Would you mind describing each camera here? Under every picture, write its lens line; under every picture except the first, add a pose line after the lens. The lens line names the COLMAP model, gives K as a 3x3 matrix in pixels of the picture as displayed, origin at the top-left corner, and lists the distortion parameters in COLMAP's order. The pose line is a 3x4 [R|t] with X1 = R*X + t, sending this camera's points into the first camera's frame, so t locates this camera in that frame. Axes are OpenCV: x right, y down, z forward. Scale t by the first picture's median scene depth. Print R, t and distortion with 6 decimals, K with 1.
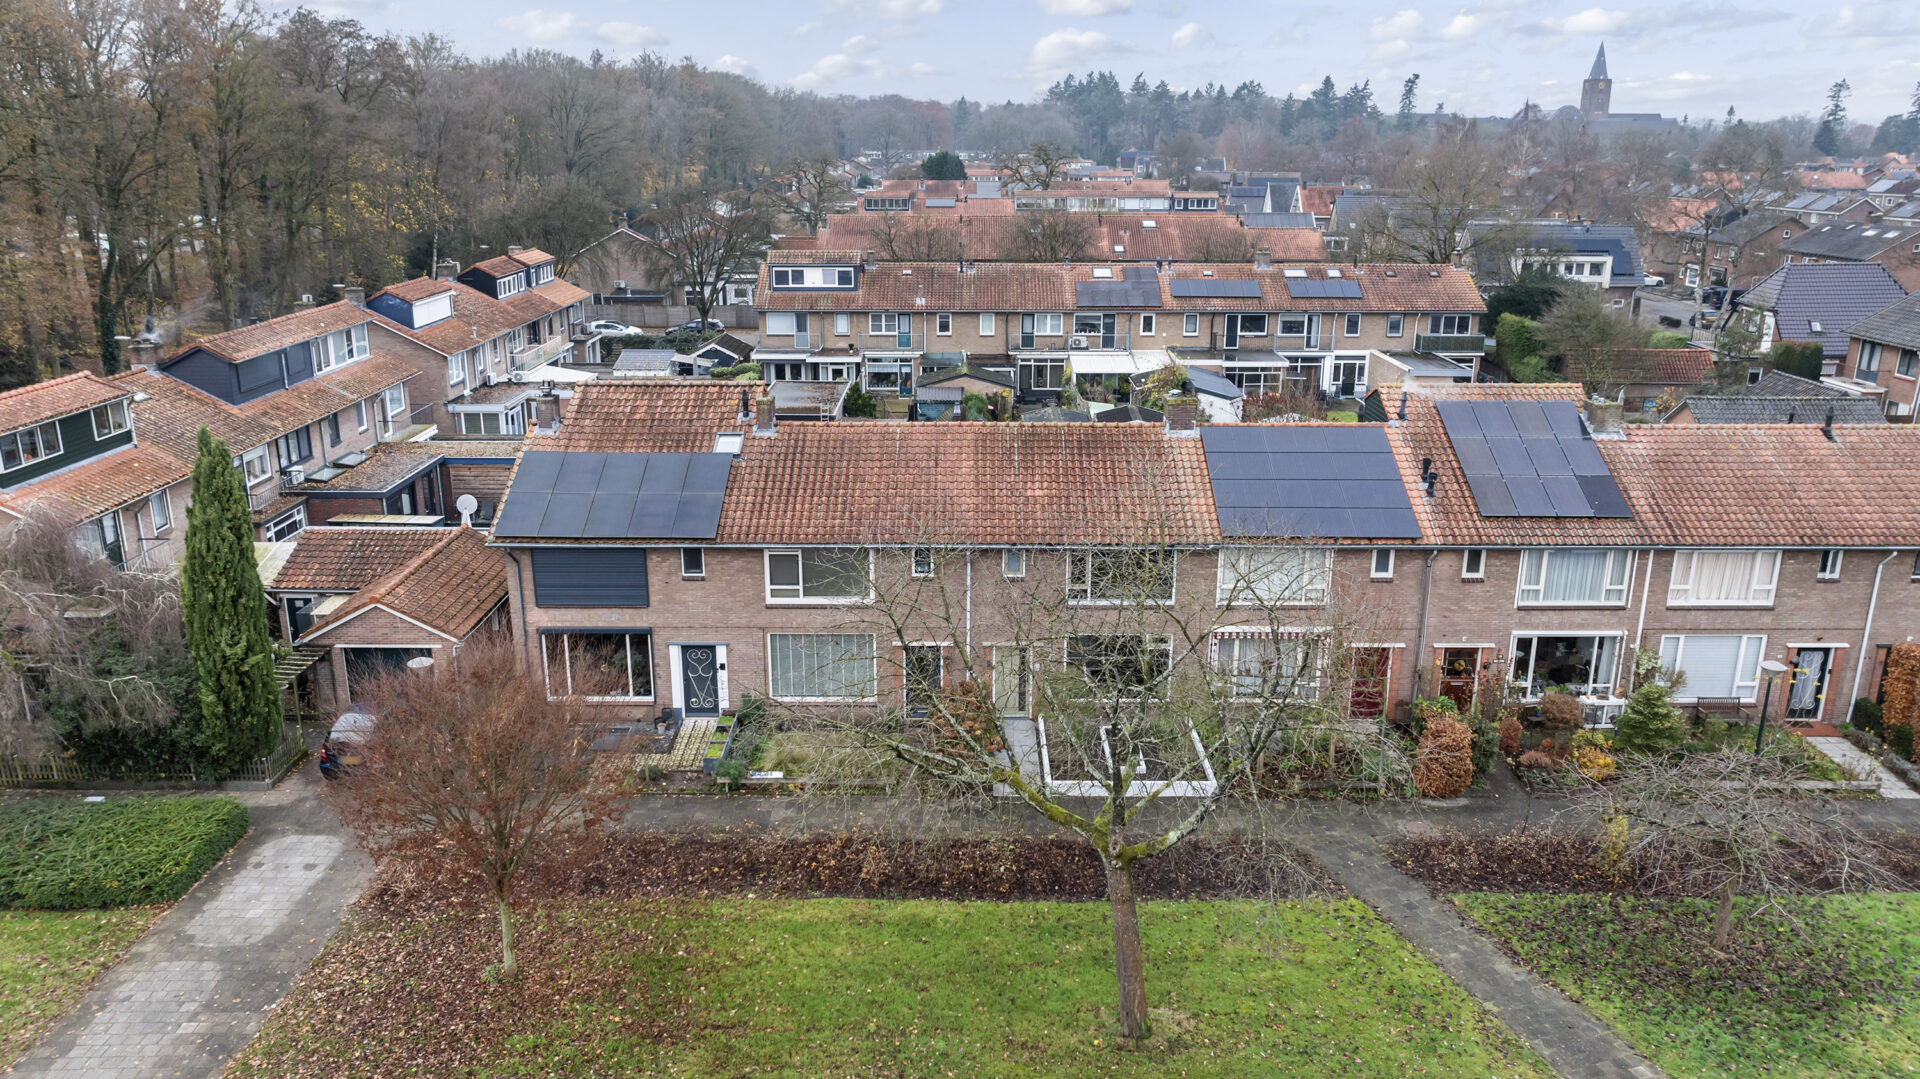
lens RADIAL K [[1369.2, 0, 960.0], [0, 1369.2, 539.5], [0, 0, 1]] dist [-0.009452, -0.004893]
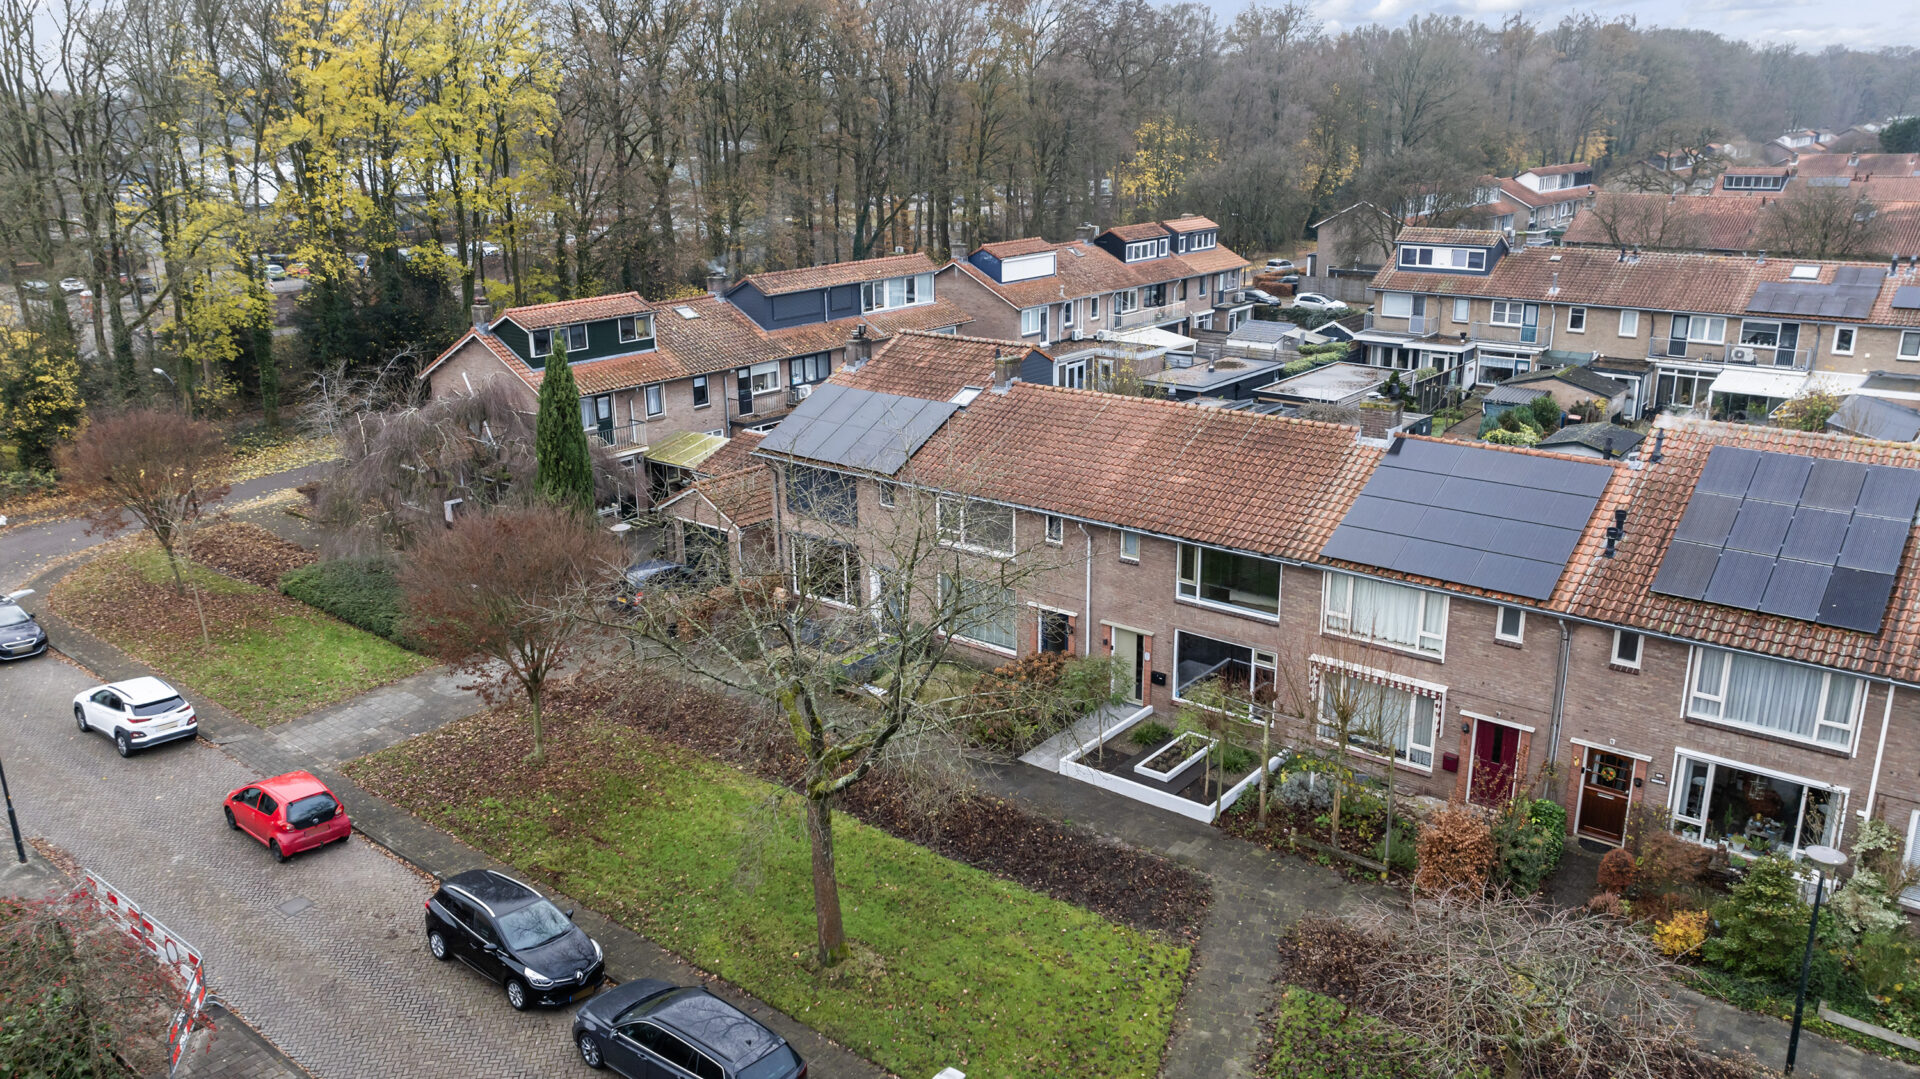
lens RADIAL K [[1415.4, 0, 960.0], [0, 1415.4, 539.5], [0, 0, 1]] dist [-0.008883, -0.005128]
pose [[0.775567, 0.172563, -0.607222, 0.405892], [-0.164766, 0.983905, 0.069165, -0.026887], [0.609384, 0.046407, 0.791516, 0.087232]]
